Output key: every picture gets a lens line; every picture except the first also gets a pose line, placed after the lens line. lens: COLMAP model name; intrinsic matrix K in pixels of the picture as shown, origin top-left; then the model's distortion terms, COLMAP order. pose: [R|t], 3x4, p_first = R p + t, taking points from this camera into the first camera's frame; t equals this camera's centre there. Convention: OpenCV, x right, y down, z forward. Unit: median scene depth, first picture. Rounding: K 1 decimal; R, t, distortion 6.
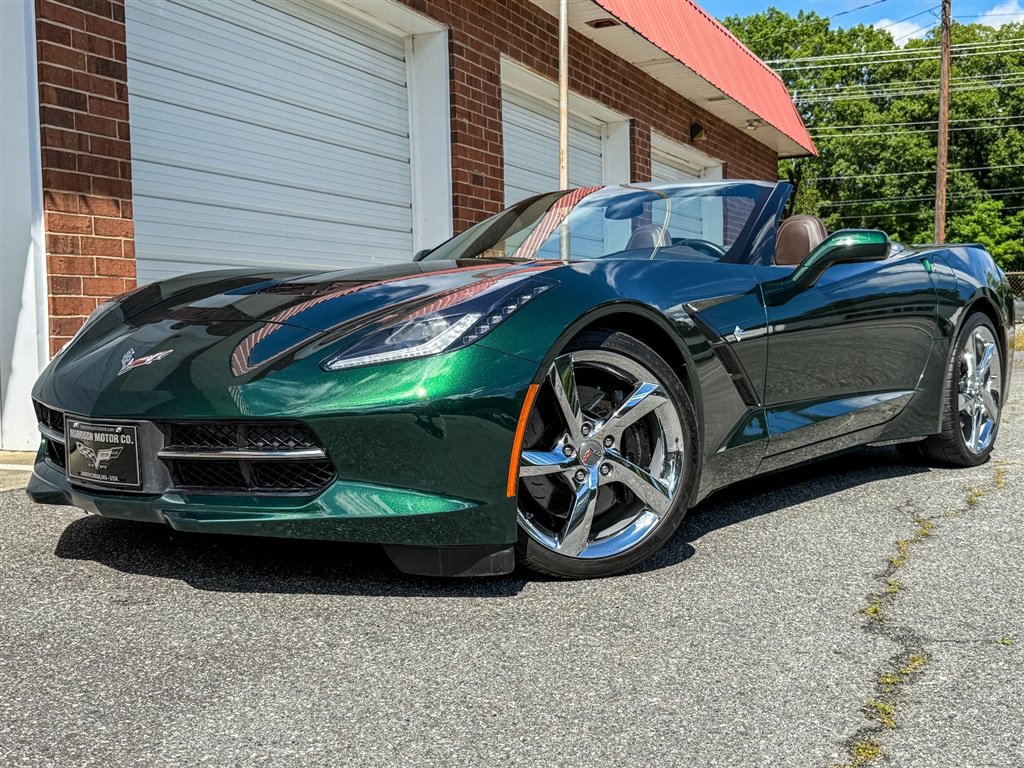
lens RADIAL K [[1155.4, 0, 513.7], [0, 1155.4, 383.5], [0, 0, 1]] dist [0.085387, 0.000000]
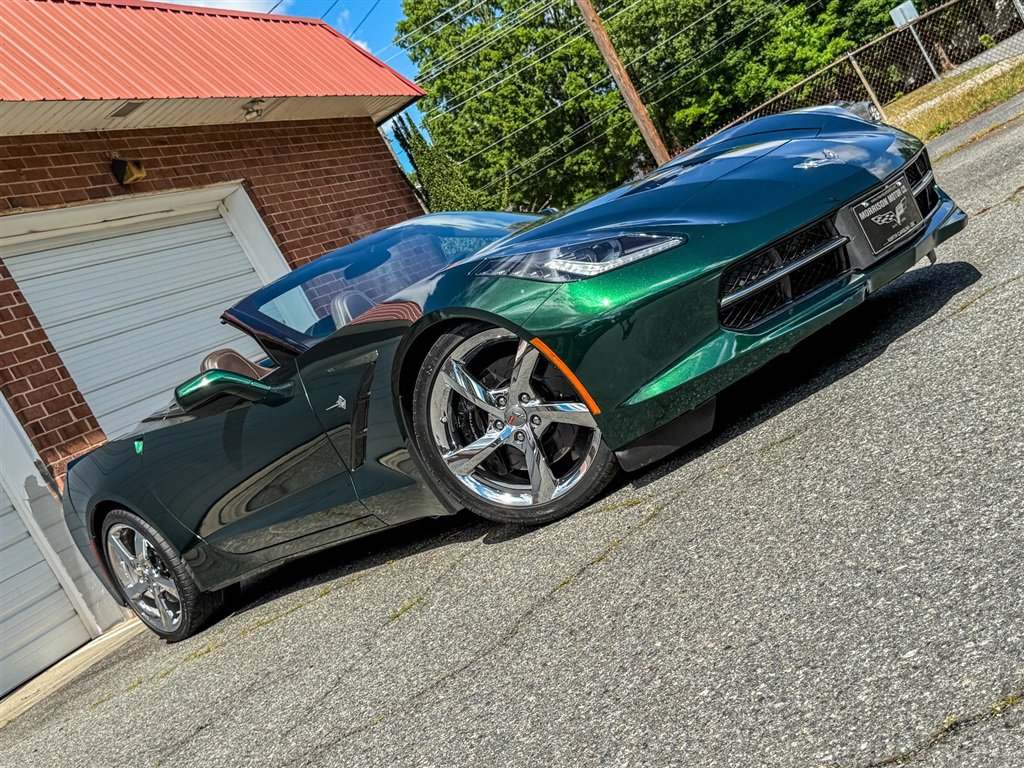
lens RADIAL K [[1276.5, 0, 509.5], [0, 1276.5, 385.5], [0, 0, 1]] dist [0.101098, 0.000000]
pose [[0.876791, -0.478726, 0.045379, 0.826006], [0.479575, 0.877450, -0.009435, -0.041718], [-0.035301, 0.030035, 0.998925, 1.031532]]
